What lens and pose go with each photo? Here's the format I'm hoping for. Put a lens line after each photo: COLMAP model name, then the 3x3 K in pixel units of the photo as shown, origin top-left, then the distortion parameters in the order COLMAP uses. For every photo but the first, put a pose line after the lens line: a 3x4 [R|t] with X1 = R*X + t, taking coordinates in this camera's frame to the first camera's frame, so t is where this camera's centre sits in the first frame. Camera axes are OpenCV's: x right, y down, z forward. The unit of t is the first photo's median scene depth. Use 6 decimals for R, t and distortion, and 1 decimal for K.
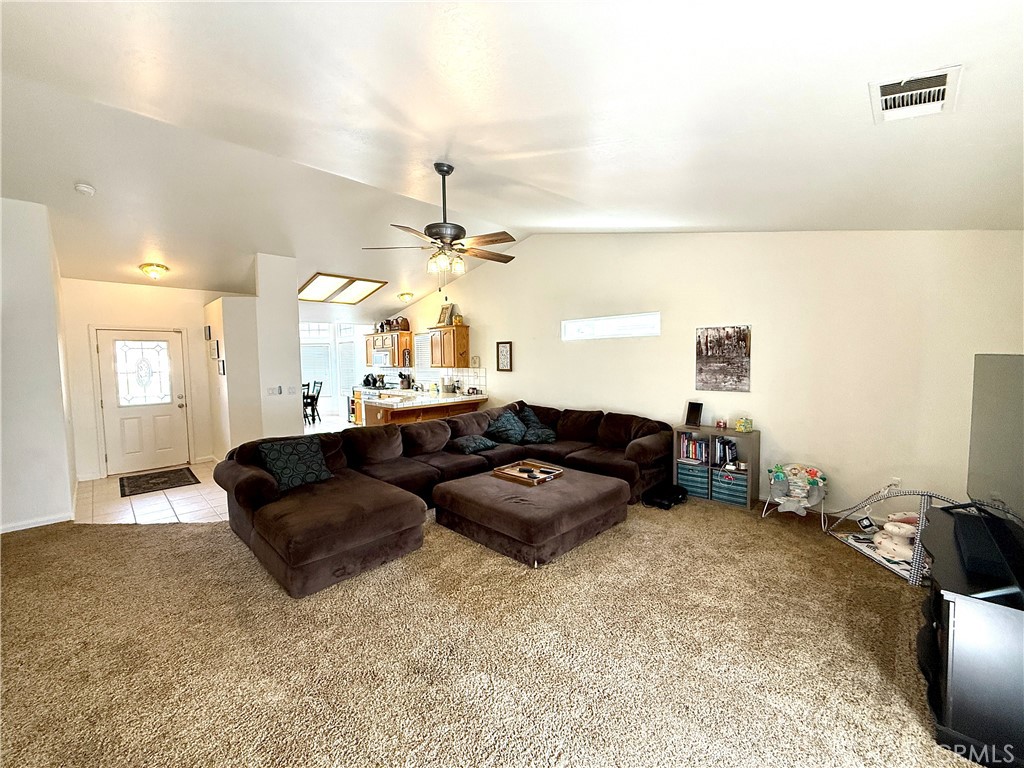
lens RADIAL K [[406.7, 0, 504.1], [0, 406.7, 381.9], [0, 0, 1]] dist [0.001930, 0.000173]
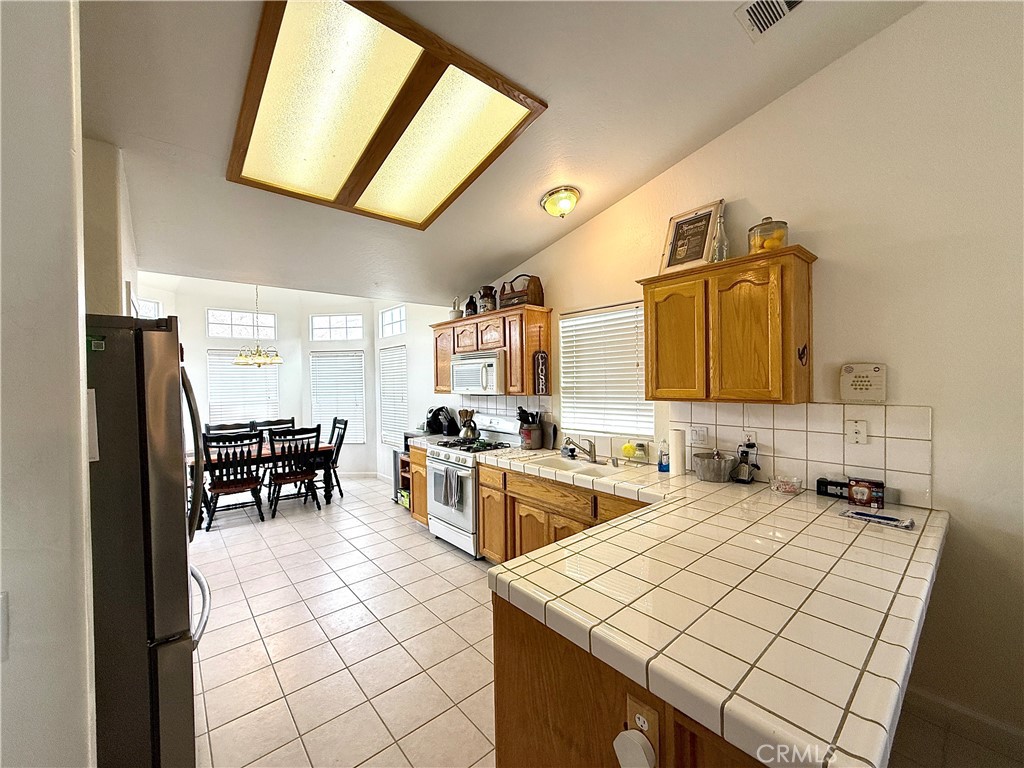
lens RADIAL K [[406.7, 0, 511.1], [0, 406.7, 383.7], [0, 0, 1]] dist [0.001930, 0.000173]
pose [[0.996898, -0.000096, -0.078706, -0.230695], [-0.003613, 0.998890, -0.046975, -0.028132], [0.078624, 0.047114, 0.995790, 0.581205]]
